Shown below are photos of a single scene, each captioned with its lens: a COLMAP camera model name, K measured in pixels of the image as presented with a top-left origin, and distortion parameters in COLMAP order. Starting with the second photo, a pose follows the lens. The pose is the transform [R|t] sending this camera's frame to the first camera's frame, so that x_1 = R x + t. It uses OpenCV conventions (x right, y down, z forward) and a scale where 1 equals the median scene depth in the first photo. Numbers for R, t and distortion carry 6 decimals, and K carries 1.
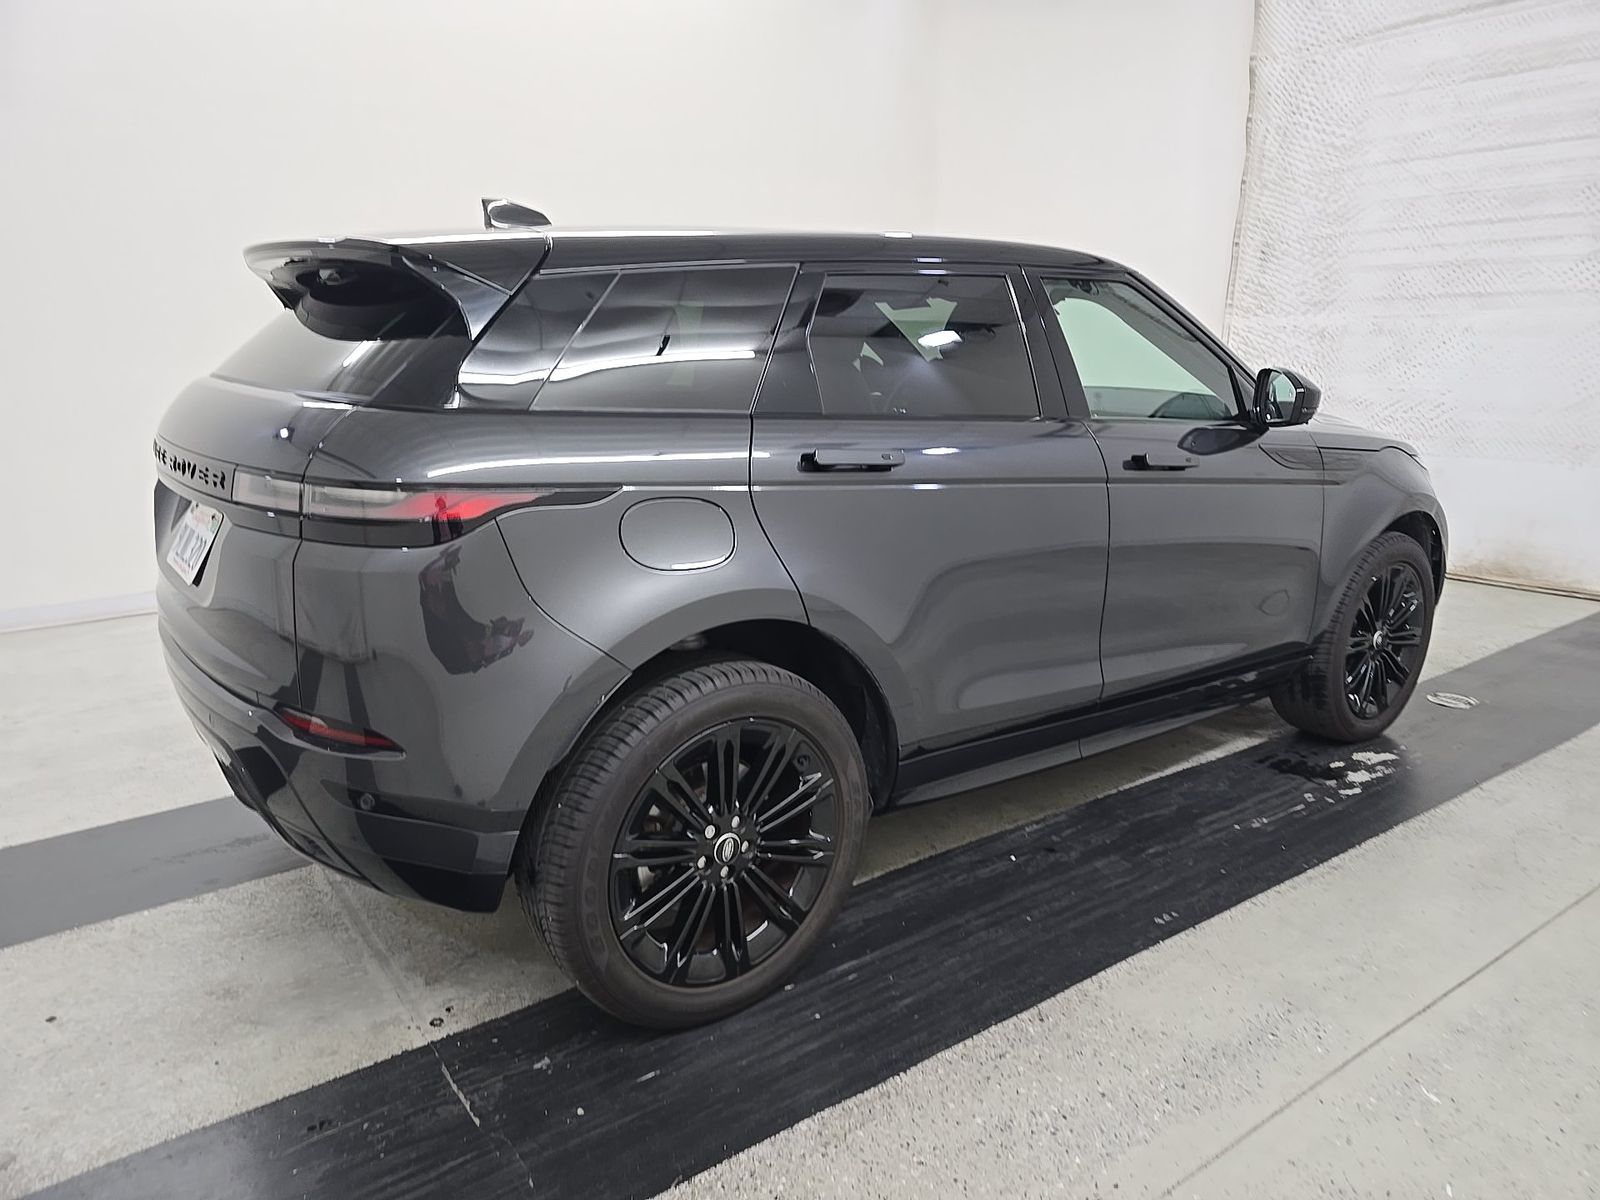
lens RADIAL K [[1077.0, 0, 797.5], [0, 1077.0, 602.7], [0, 0, 1]] dist [0.030197, -0.034904]
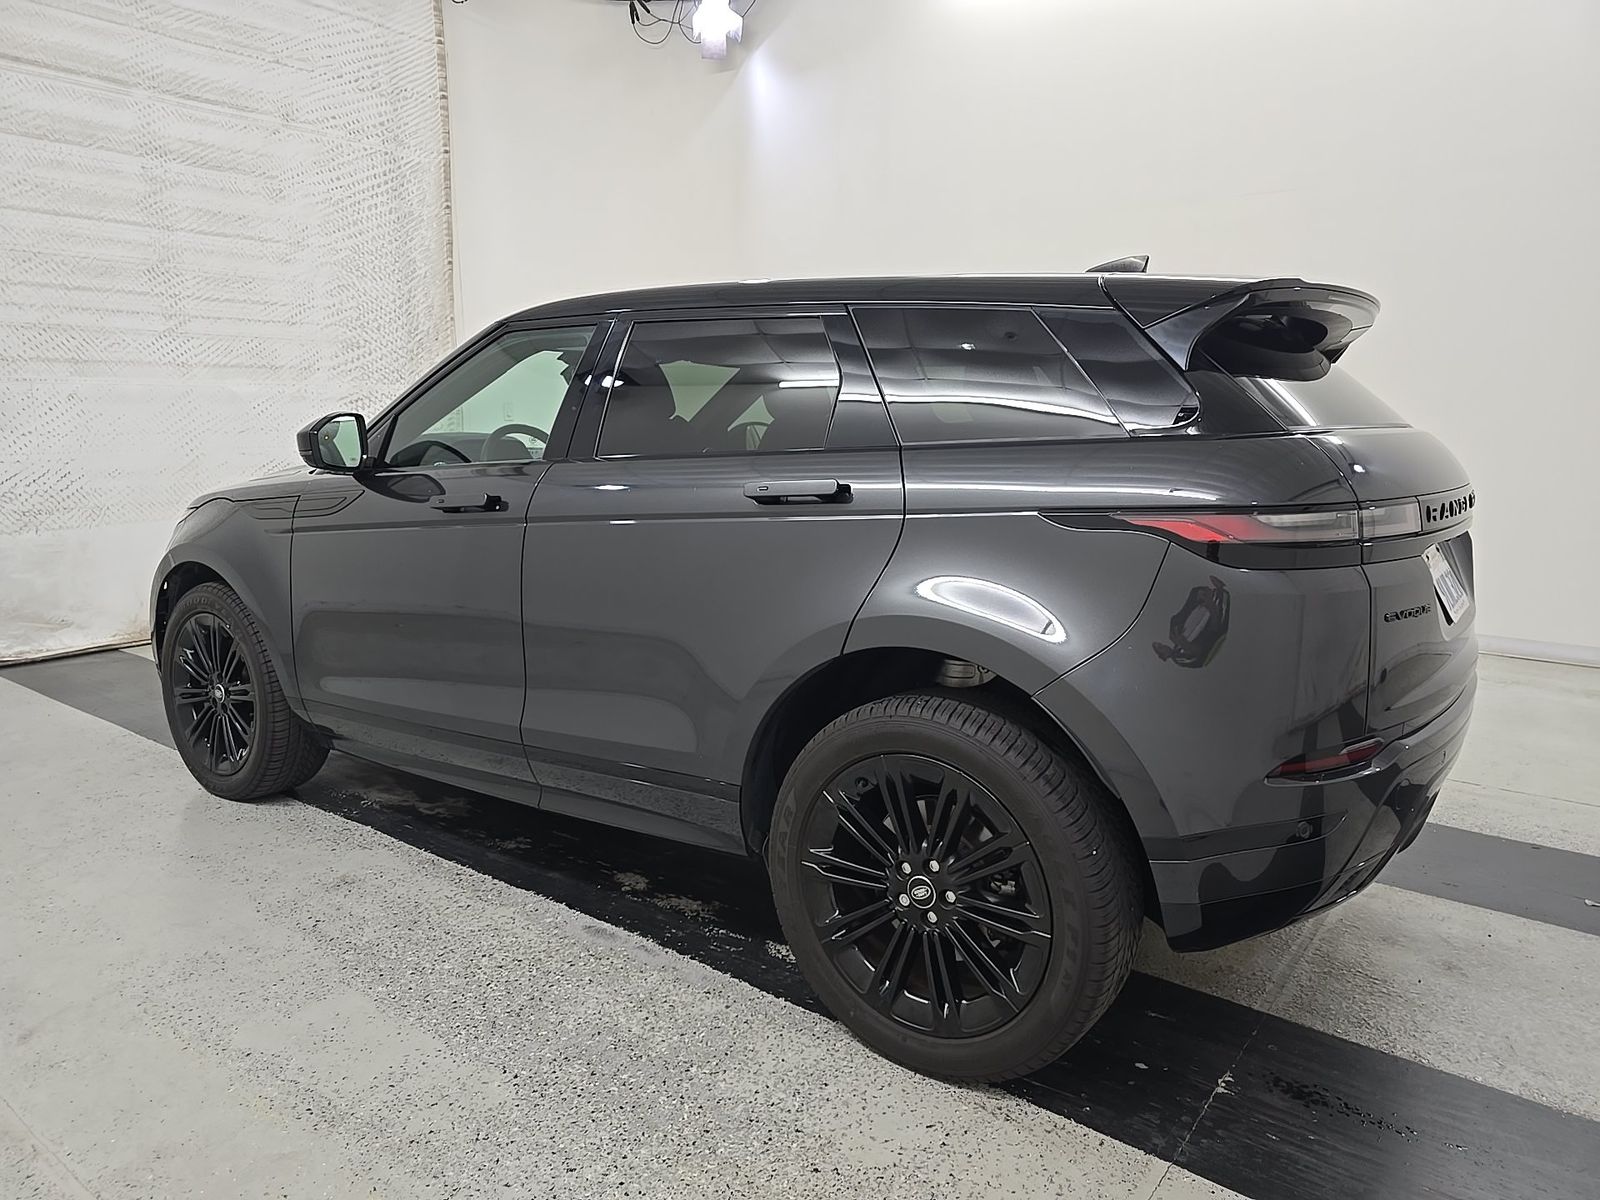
lens RADIAL K [[1077.0, 0, 797.5], [0, 1077.0, 602.7], [0, 0, 1]] dist [0.030197, -0.034904]
pose [[-0.282334, -0.148968, 0.947679, -0.707646], [0.231878, 0.947980, 0.218097, -0.194593], [-0.930871, 0.281322, -0.233105, 0.950410]]
